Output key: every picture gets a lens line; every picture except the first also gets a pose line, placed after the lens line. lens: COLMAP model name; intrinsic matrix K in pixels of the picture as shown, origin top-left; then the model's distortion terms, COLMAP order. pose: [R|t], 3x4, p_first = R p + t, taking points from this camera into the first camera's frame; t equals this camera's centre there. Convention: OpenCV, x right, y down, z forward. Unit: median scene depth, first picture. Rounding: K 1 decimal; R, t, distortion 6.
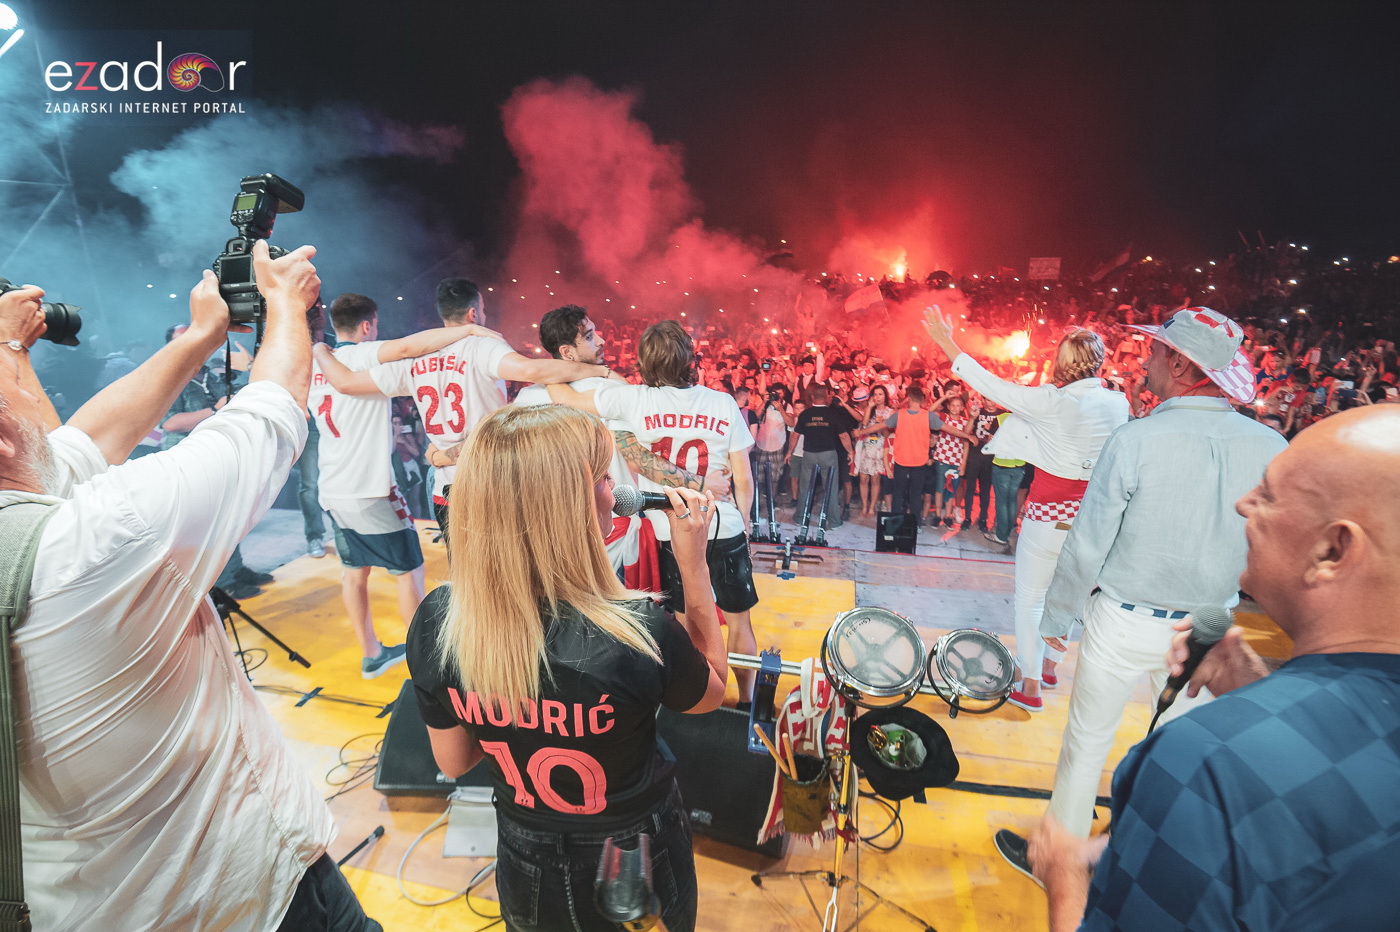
lens RADIAL K [[655.0, 0, 688.0], [0, 655.0, 487.8], [0, 0, 1]] dist [-0.001265, -0.019122]
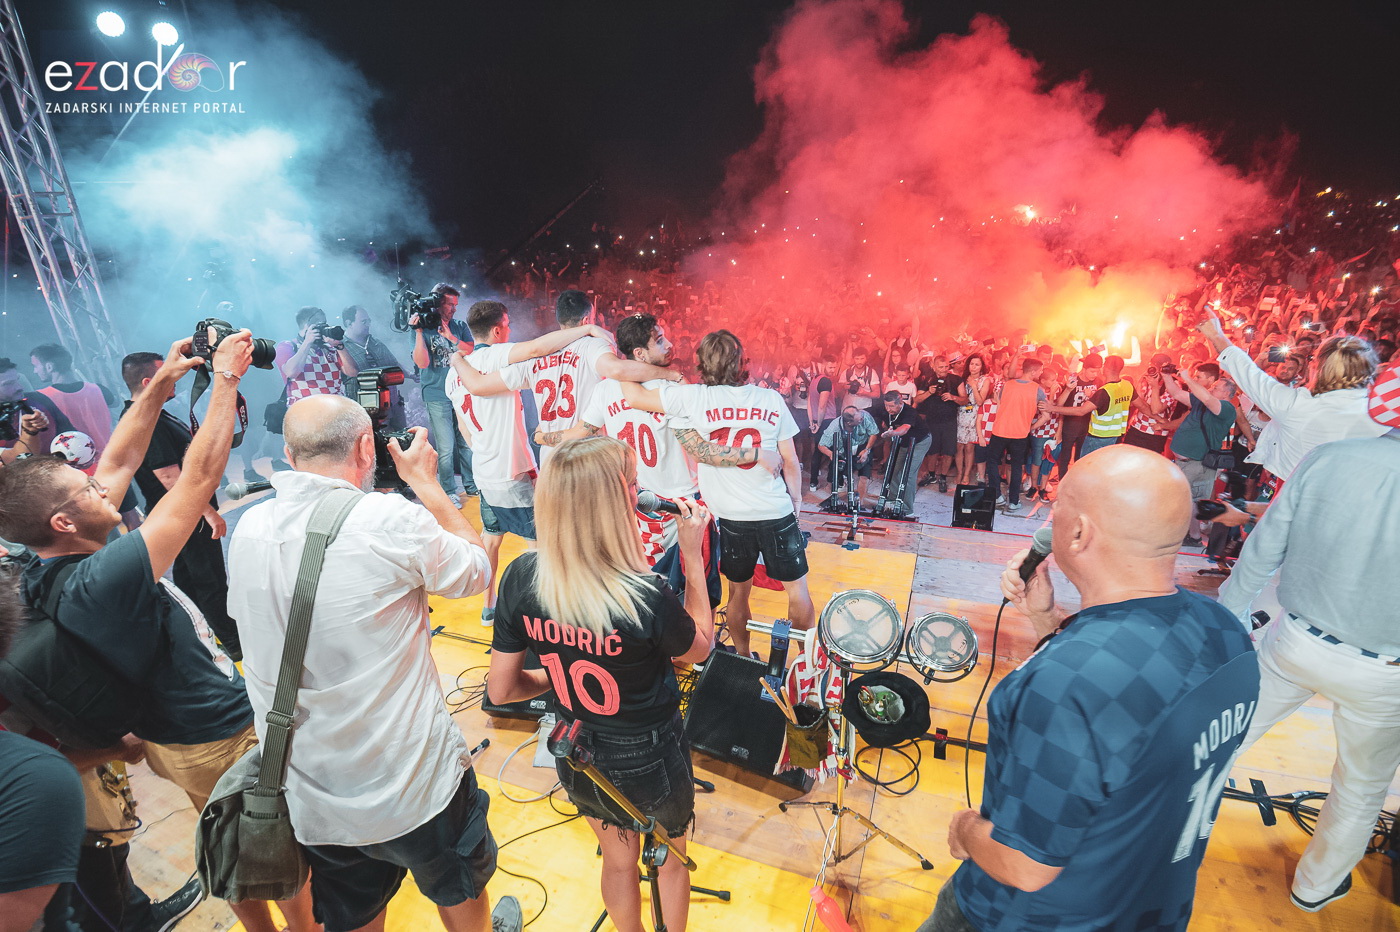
lens RADIAL K [[666.2, 0, 700.0], [0, 666.2, 466.0], [0, 0, 1]] dist [0.001663, -0.040036]
pose [[0.988905, 0.025313, -0.146375, 0.139392], [-0.019338, 0.998926, 0.042102, -0.084834], [0.147284, -0.038804, 0.988333, -0.234429]]
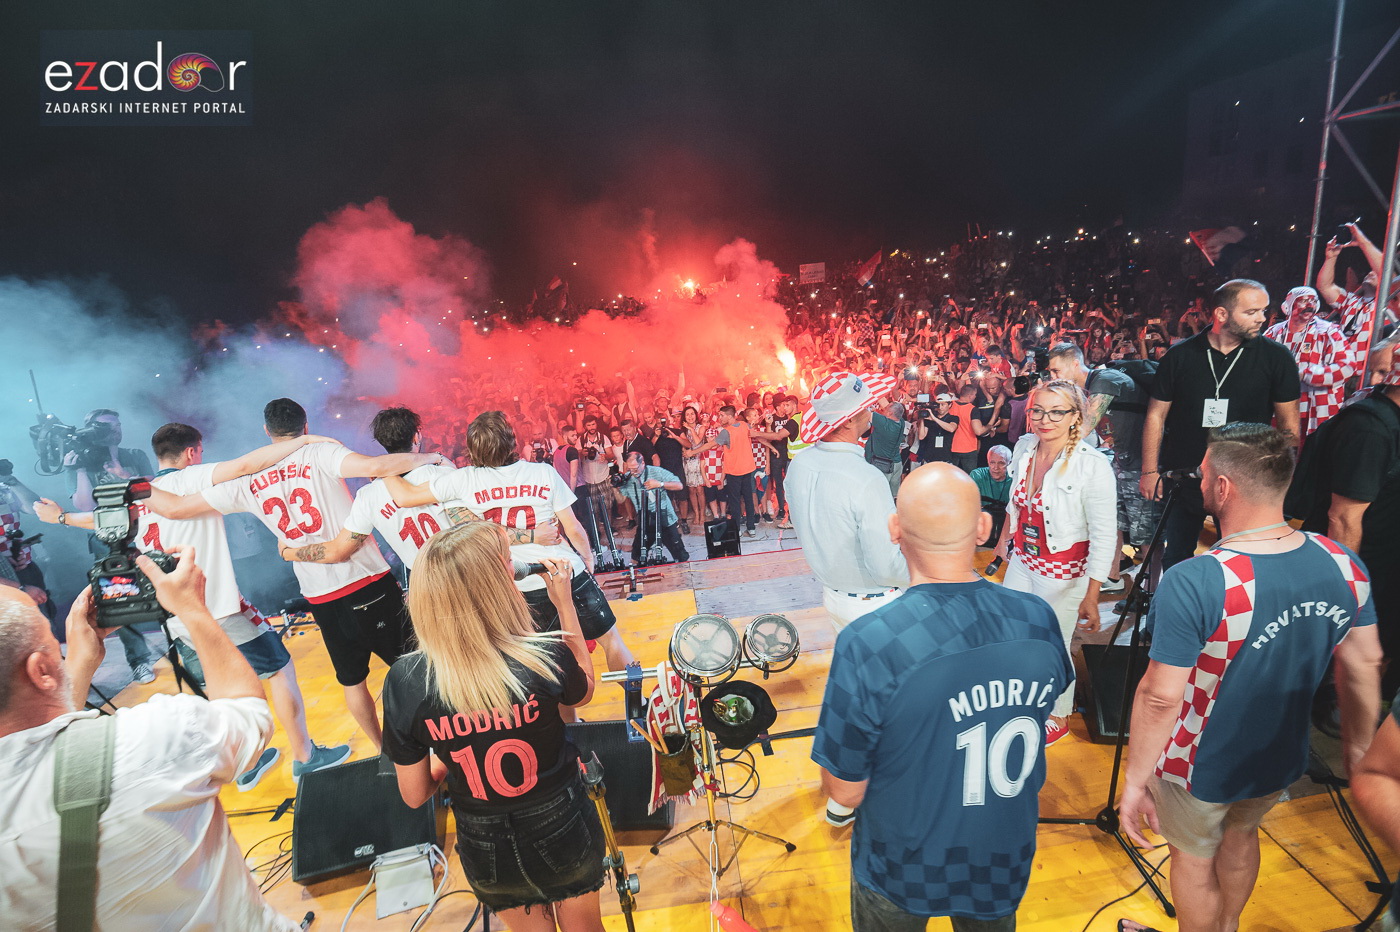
lens RADIAL K [[666.2, 0, 700.0], [0, 666.2, 466.0], [0, 0, 1]] dist [0.001663, -0.040036]
pose [[0.948108, -0.163847, 0.272480, -0.043408], [0.178829, 0.983395, -0.030912, -0.073756], [-0.262891, 0.078035, 0.961665, -0.340543]]
